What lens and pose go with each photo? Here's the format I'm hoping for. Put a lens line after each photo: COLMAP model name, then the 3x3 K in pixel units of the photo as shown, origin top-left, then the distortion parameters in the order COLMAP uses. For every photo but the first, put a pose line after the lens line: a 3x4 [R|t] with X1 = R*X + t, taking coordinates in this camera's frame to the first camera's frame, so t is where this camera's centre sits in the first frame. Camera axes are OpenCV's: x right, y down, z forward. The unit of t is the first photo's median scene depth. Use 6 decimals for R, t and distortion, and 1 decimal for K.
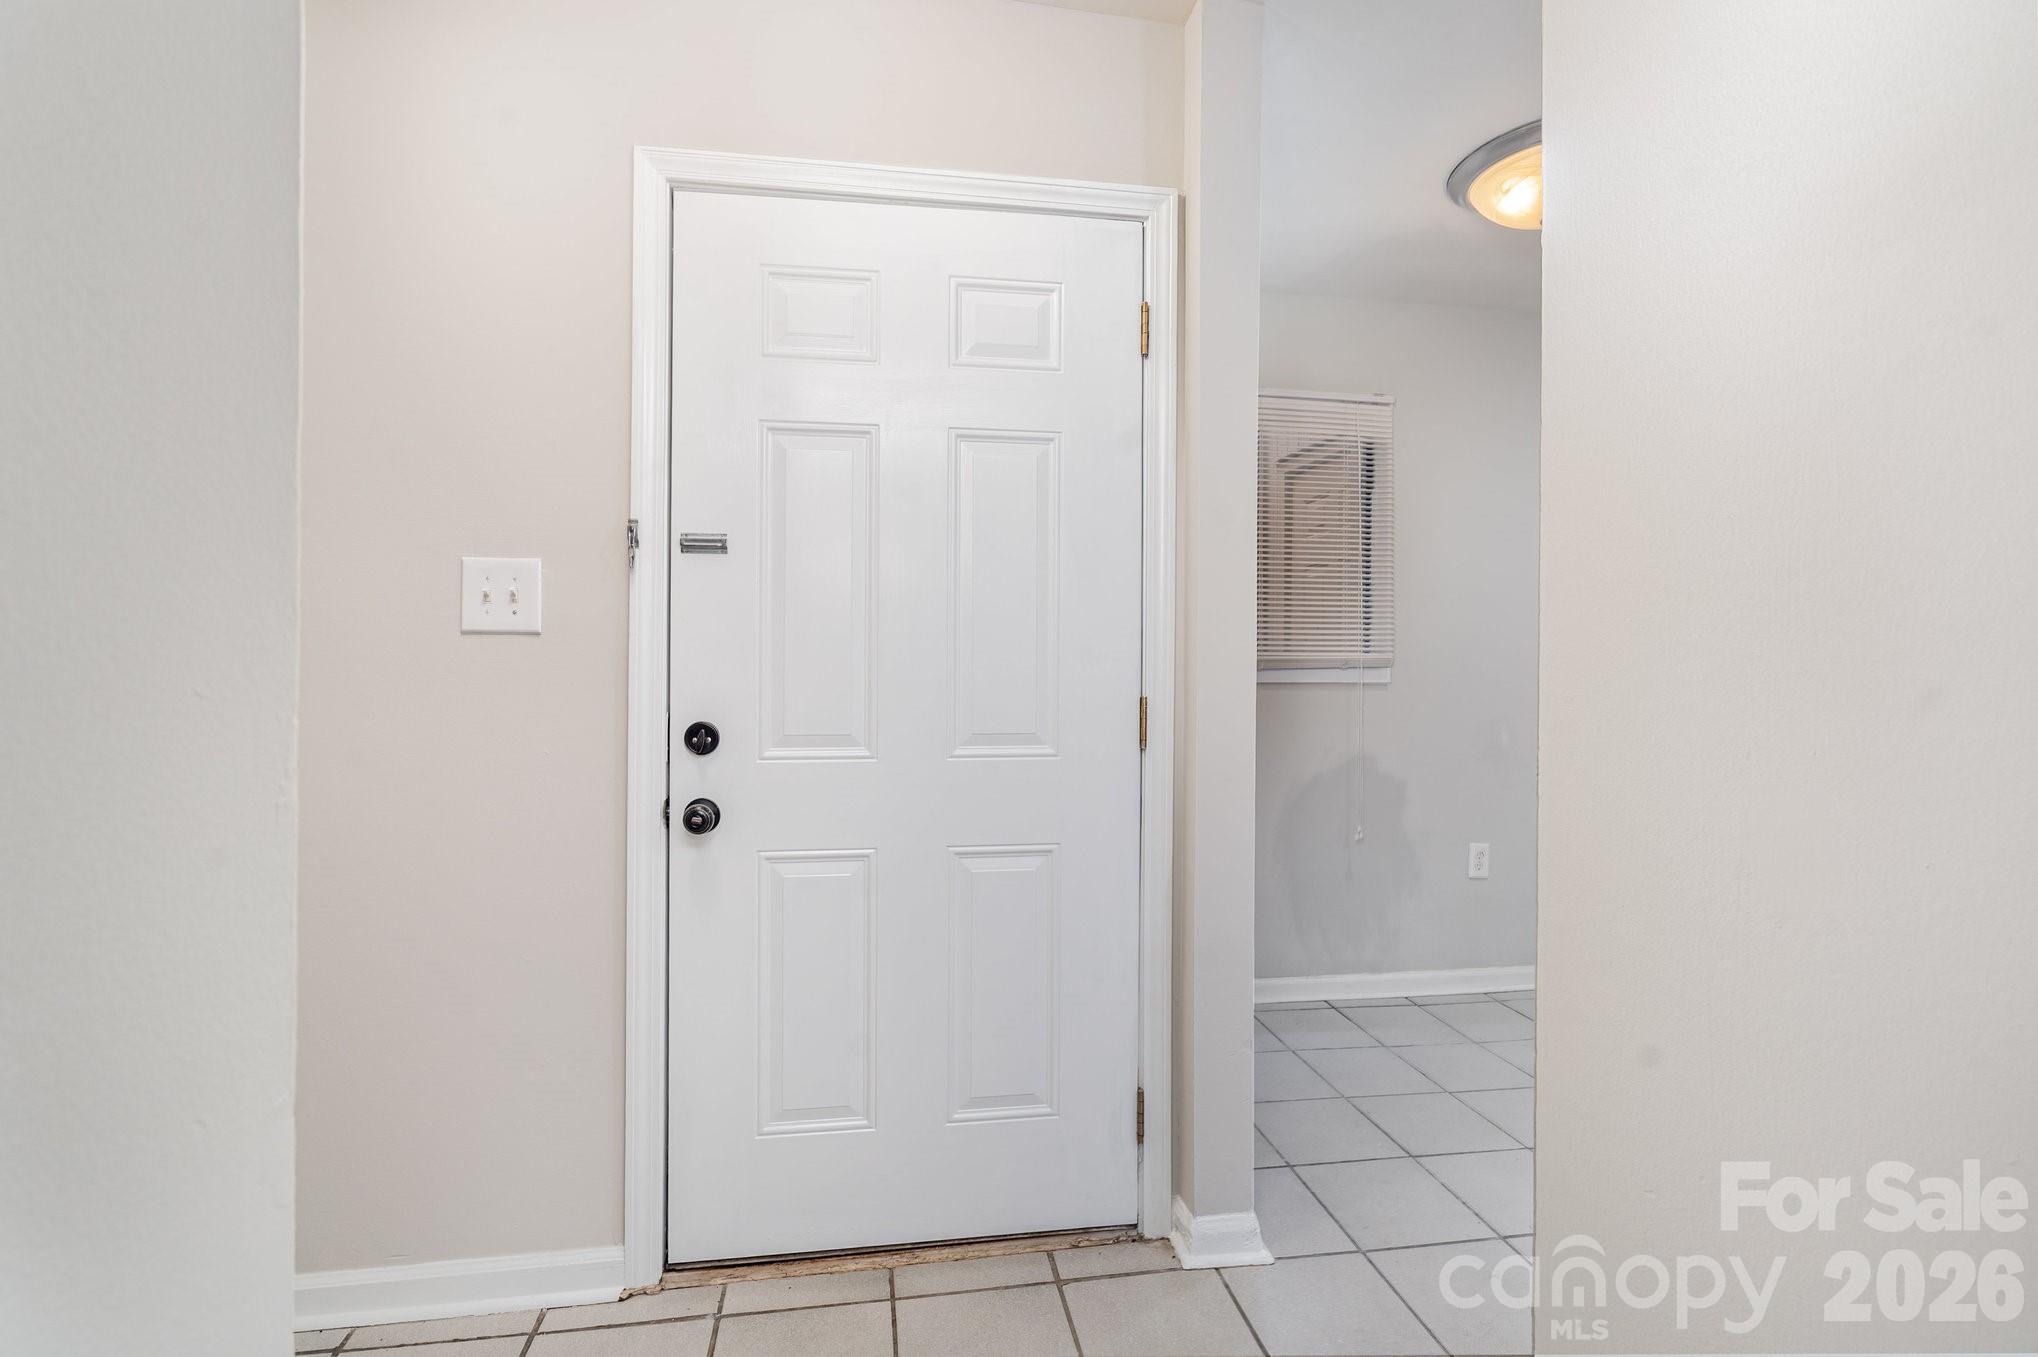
lens RADIAL K [[927.8, 0, 1018.6], [0, 927.8, 673.8], [0, 0, 1]] dist [0.005083, 0.000396]
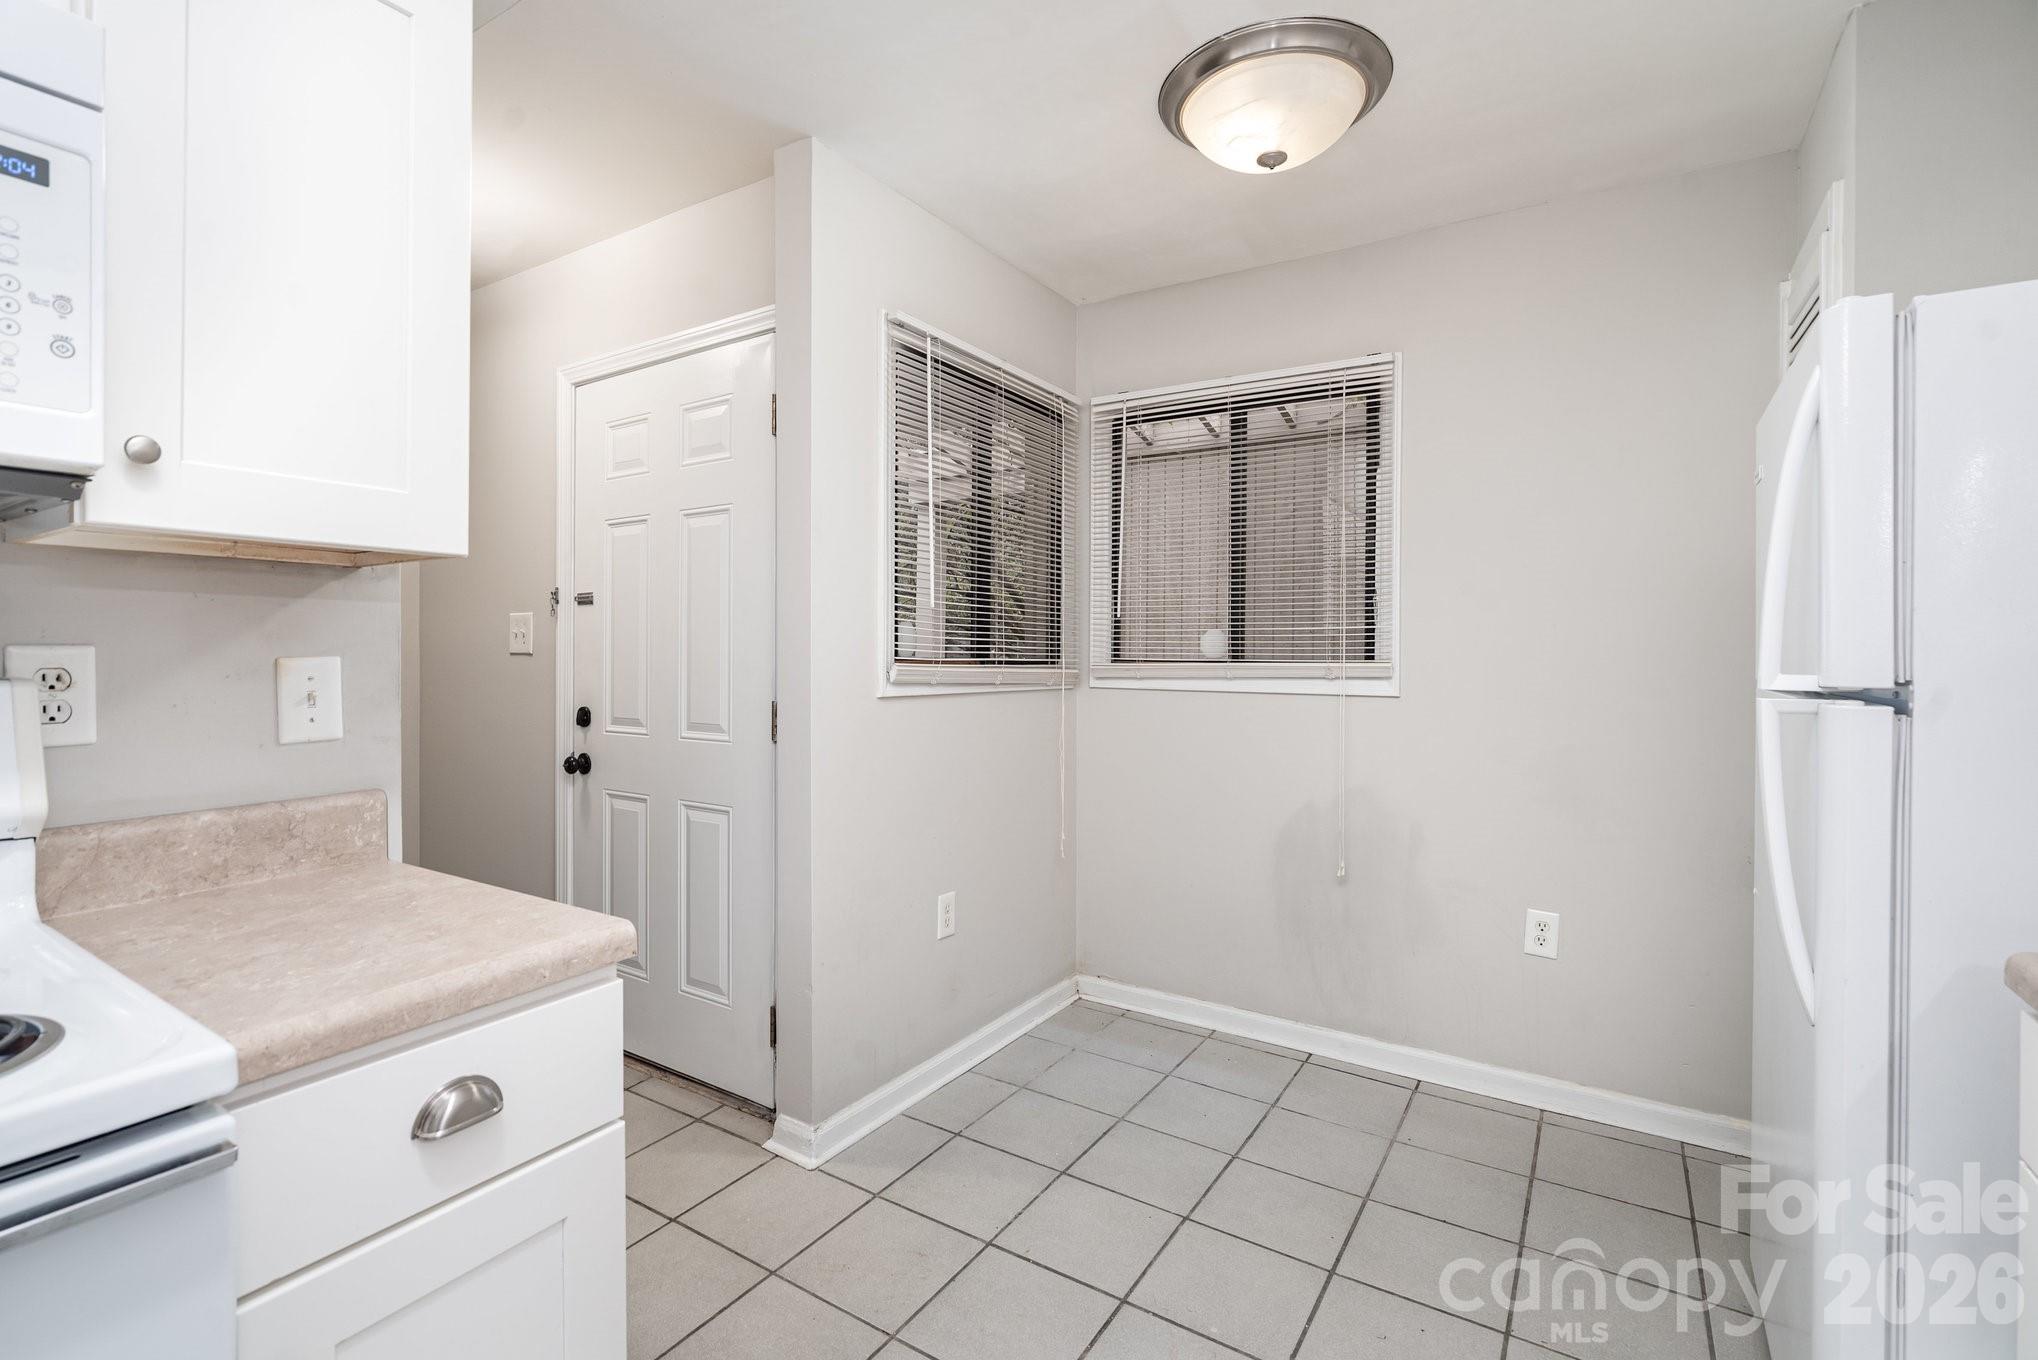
lens RADIAL K [[927.8, 0, 1032.0], [0, 927.8, 669.8], [0, 0, 1]] dist [0.005083, 0.000396]
pose [[0.743764, 0.002529, -0.668438, 1.281422], [-0.008970, 0.999941, -0.006198, -0.010714], [0.668382, 0.010606, 0.743742, 0.285060]]
